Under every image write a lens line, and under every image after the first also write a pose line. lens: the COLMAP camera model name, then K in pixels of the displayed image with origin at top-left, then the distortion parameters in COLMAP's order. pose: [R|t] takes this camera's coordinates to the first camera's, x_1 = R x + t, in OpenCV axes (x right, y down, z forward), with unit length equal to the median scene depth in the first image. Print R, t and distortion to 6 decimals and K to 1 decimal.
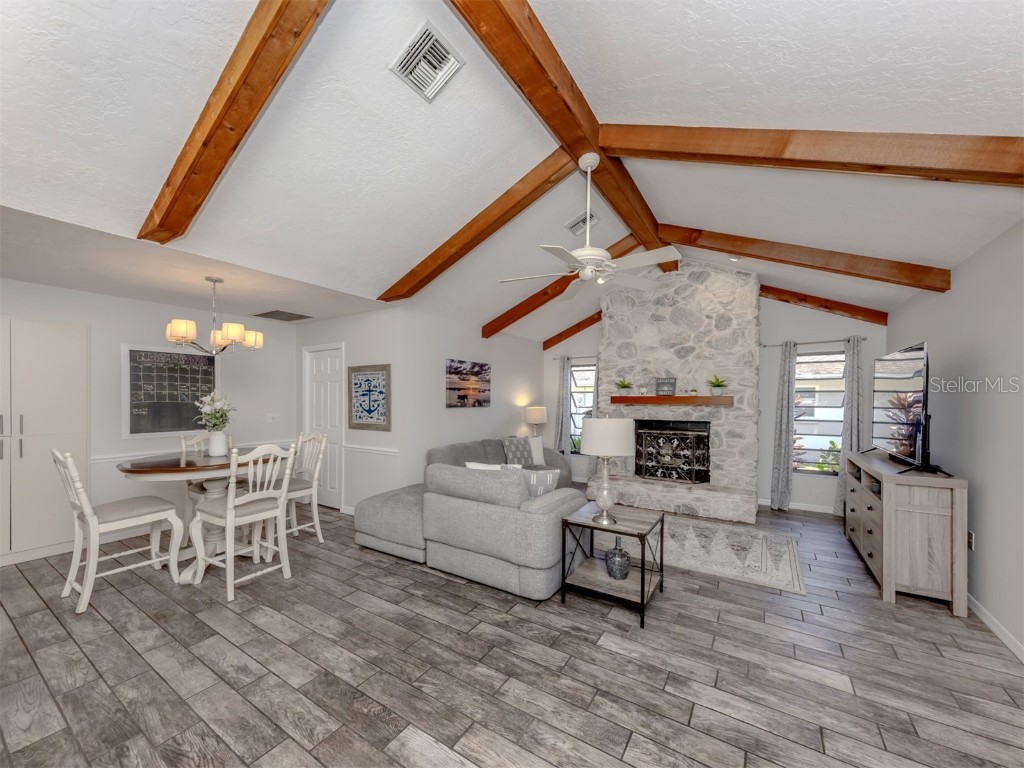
lens RADIAL K [[397.8, 0, 512.0], [0, 397.8, 384.0], [0, 0, 1]] dist [-0.000327, -0.000080]
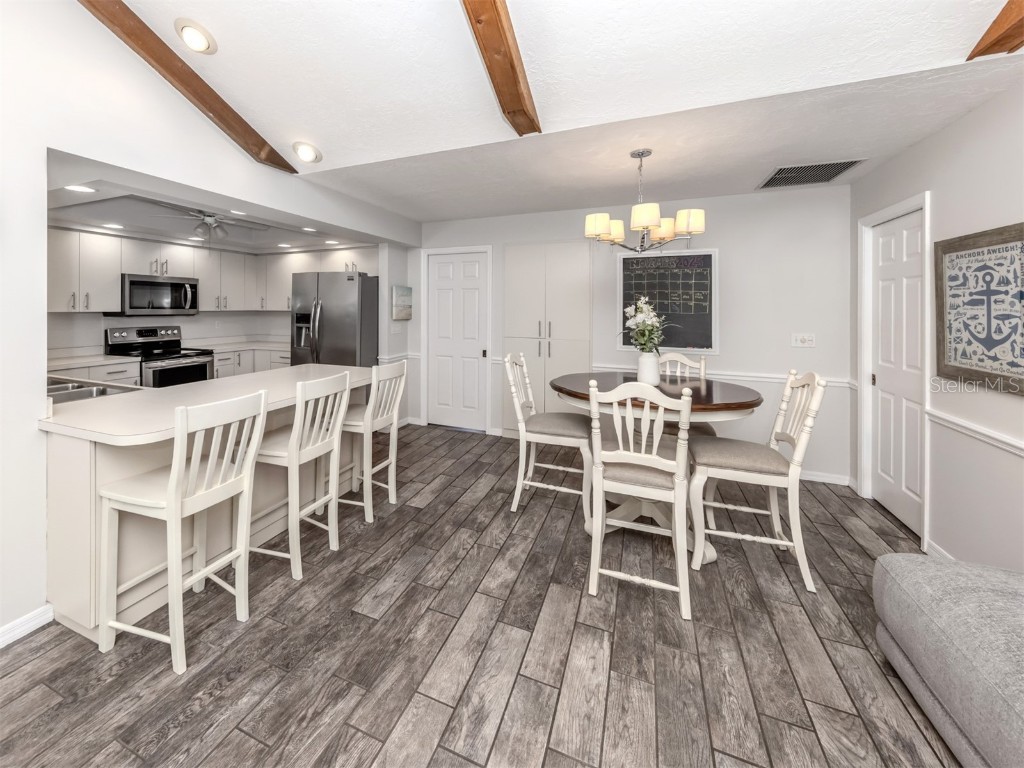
lens RADIAL K [[426.8, 0, 460.0], [0, 426.8, 302.4], [0, 0, 1]] dist [0.003835, 0.000009]
pose [[0.127396, -0.010545, -0.991796, 0.014828], [0.029116, 0.999552, -0.006888, 0.016075], [0.991424, -0.028000, 0.127646, 0.448313]]
